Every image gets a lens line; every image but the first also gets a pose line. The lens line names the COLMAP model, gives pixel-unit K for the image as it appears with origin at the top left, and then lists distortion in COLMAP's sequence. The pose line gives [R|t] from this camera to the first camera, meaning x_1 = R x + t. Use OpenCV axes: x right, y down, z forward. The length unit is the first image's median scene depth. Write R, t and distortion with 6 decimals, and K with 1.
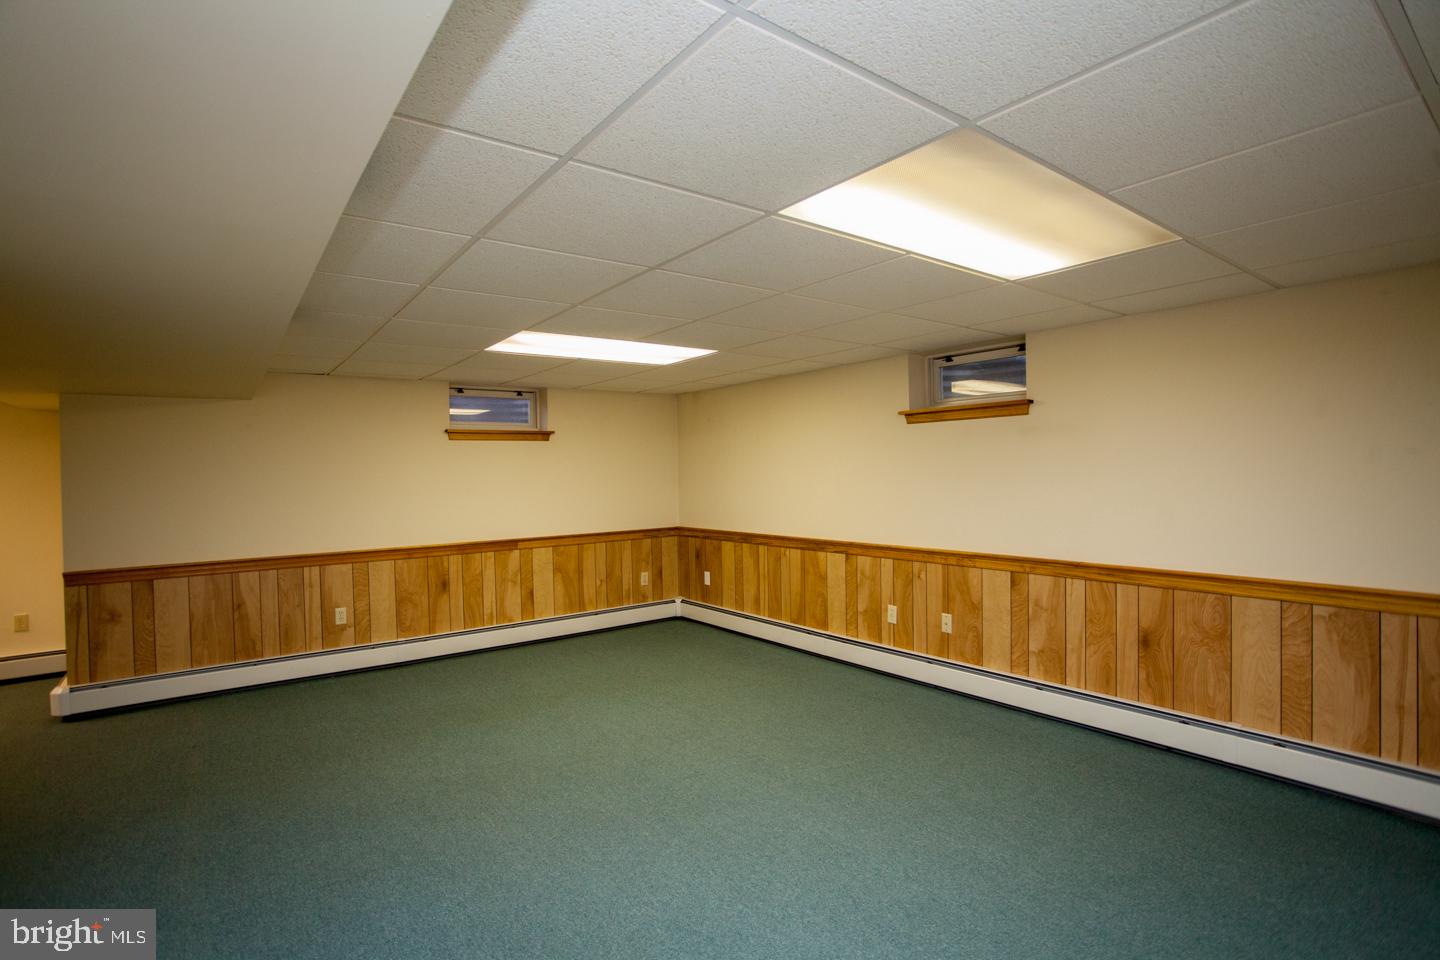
lens RADIAL K [[698.8, 0, 714.0], [0, 698.8, 473.4], [0, 0, 1]] dist [-0.077375, 0.032596]
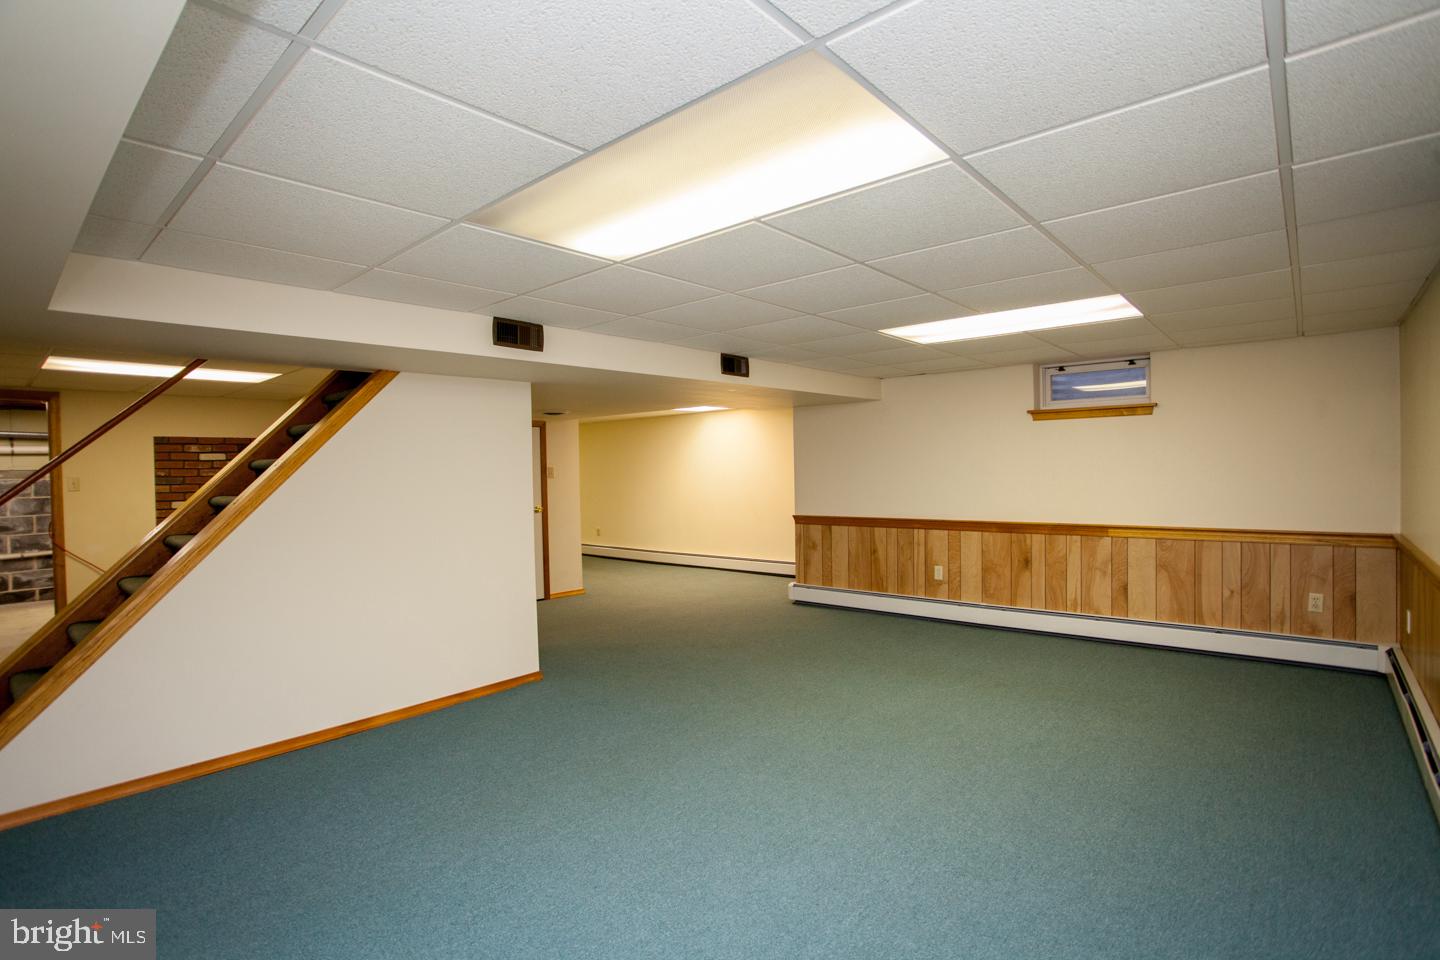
lens RADIAL K [[698.8, 0, 714.0], [0, 698.8, 473.4], [0, 0, 1]] dist [-0.077375, 0.032596]
pose [[0.210895, 0.026704, -0.977144, 0.515874], [0.013642, 0.999449, 0.030258, -0.007882], [0.977414, -0.019711, 0.210414, 0.332839]]
